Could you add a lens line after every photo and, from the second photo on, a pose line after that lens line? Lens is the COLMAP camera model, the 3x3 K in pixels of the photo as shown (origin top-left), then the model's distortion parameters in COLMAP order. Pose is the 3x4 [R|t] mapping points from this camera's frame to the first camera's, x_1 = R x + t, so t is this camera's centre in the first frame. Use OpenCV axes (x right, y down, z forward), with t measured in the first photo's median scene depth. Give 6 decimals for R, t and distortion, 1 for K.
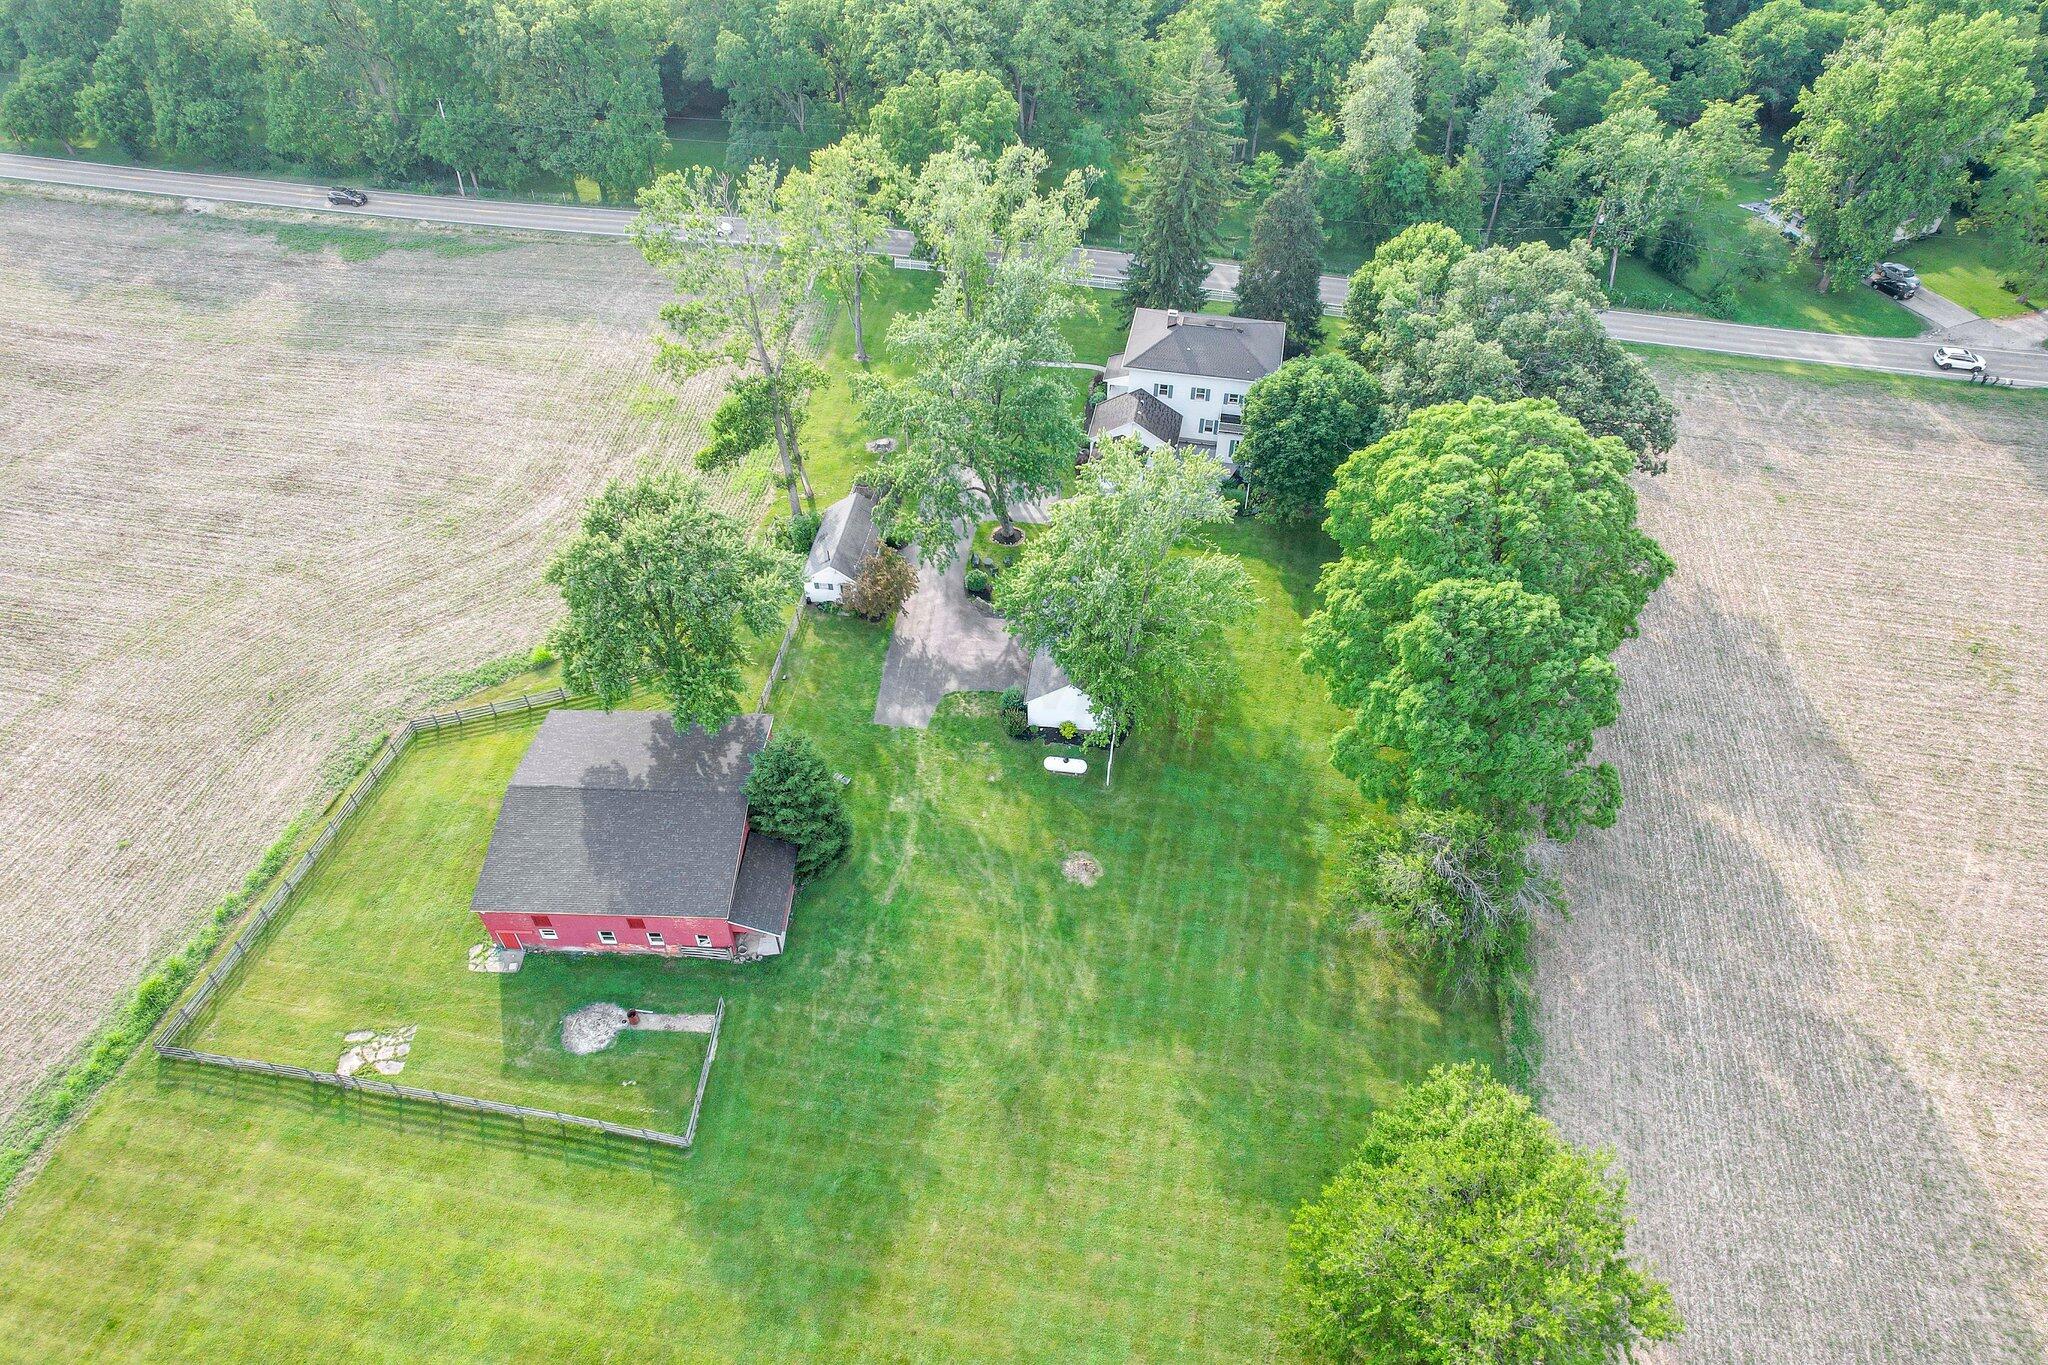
lens RADIAL K [[1296.0, 0, 1025.1], [0, 1296.0, 651.4], [0, 0, 1]] dist [-0.105226, 0.098623]
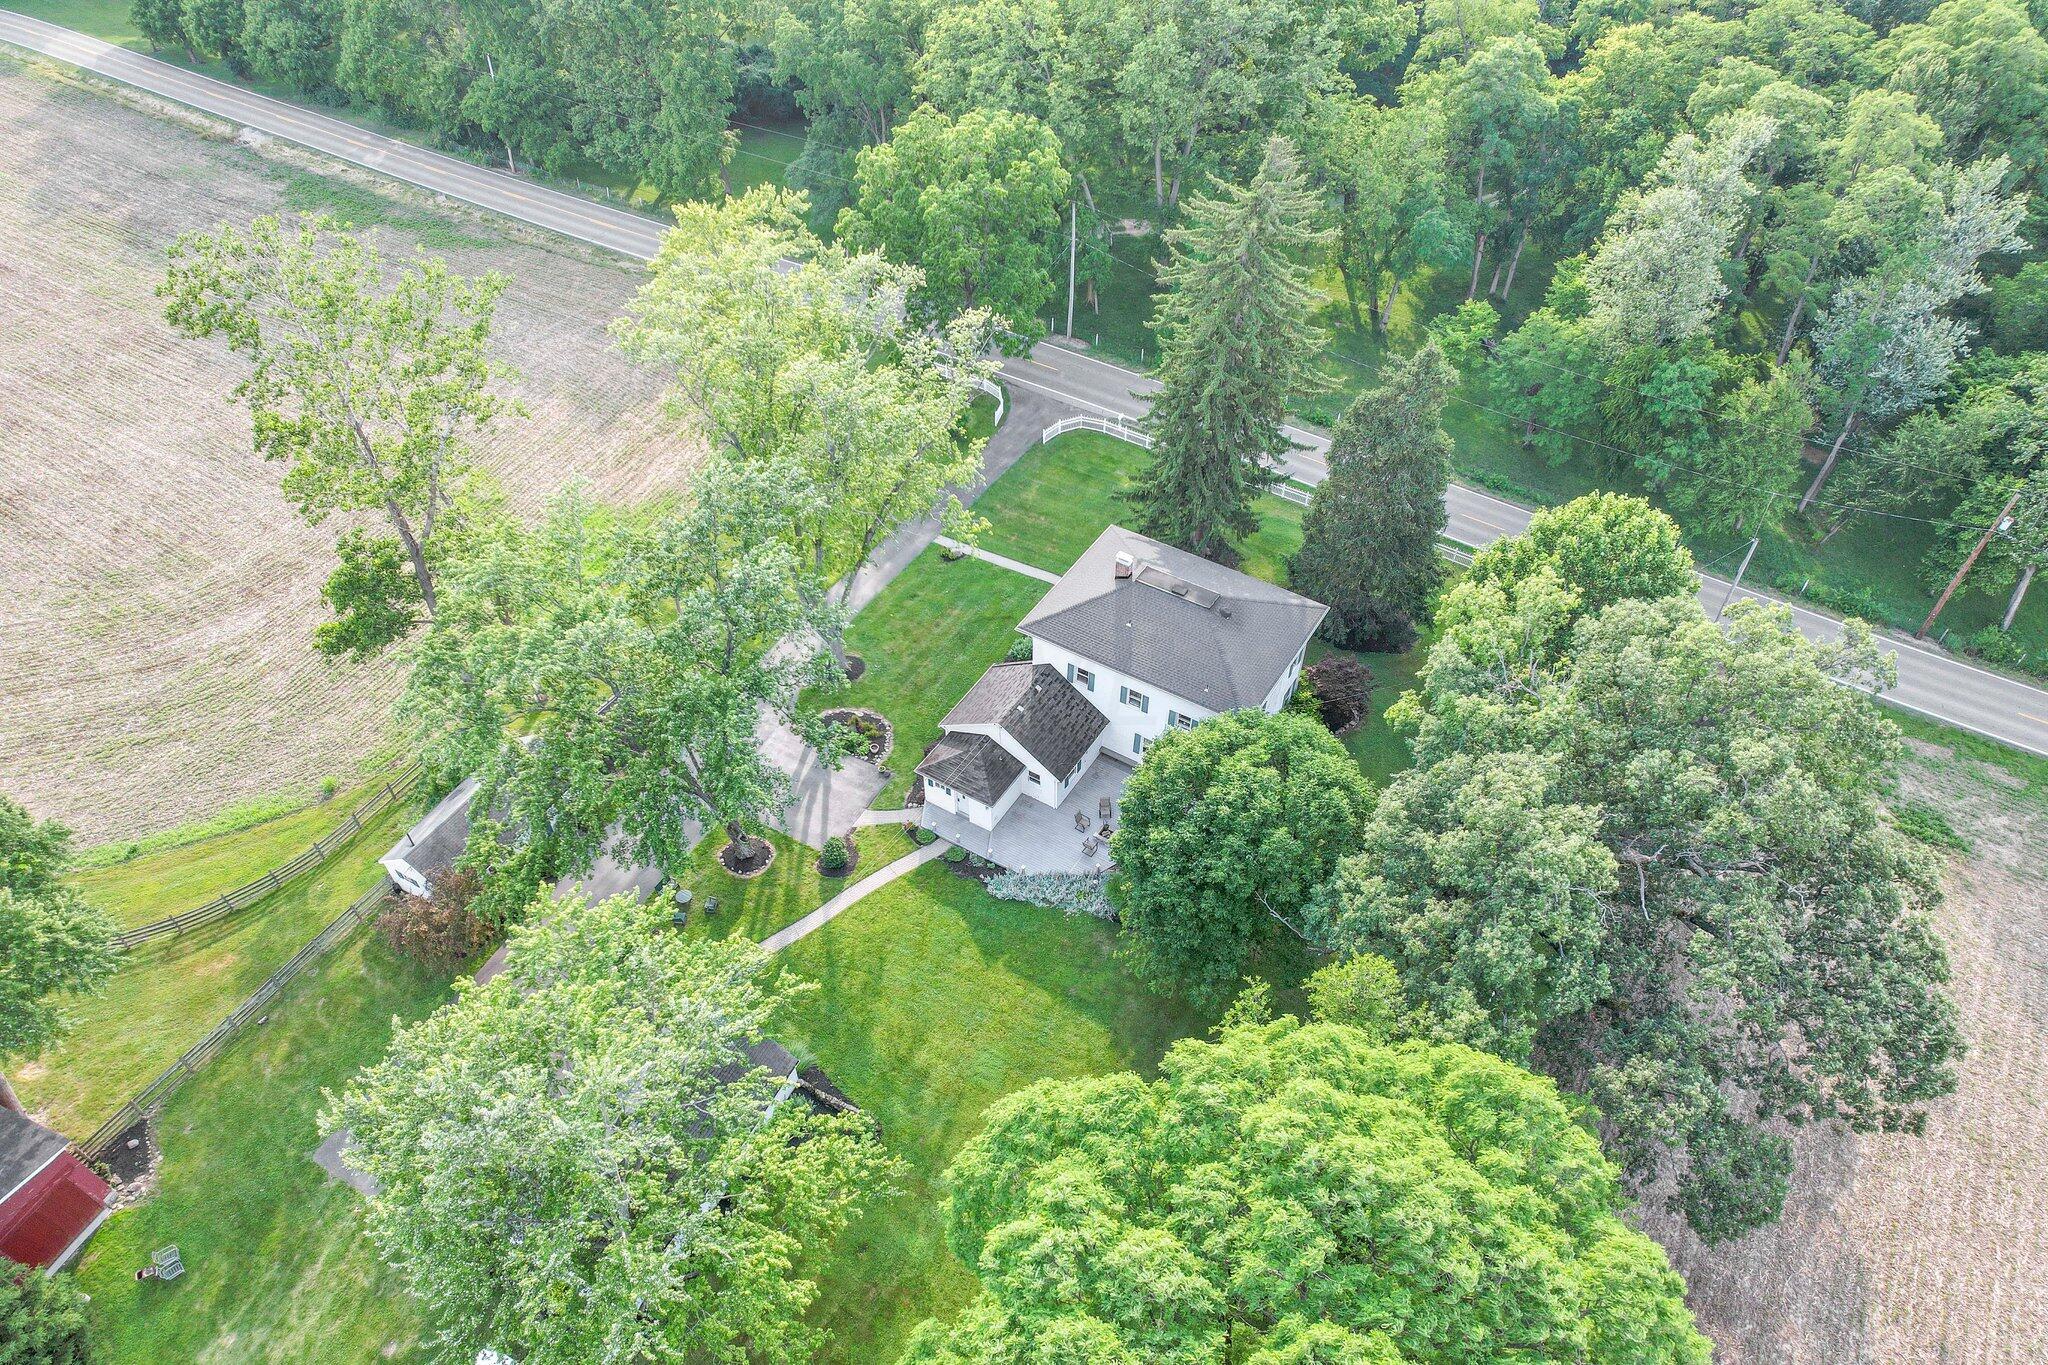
lens RADIAL K [[1296.0, 0, 1025.1], [0, 1296.0, 651.4], [0, 0, 1]] dist [-0.105226, 0.098623]
pose [[0.934609, 0.249577, -0.253410, 0.190270], [-0.251042, 0.967597, 0.027086, -0.180984], [0.251959, 0.038302, 0.966980, 0.322011]]
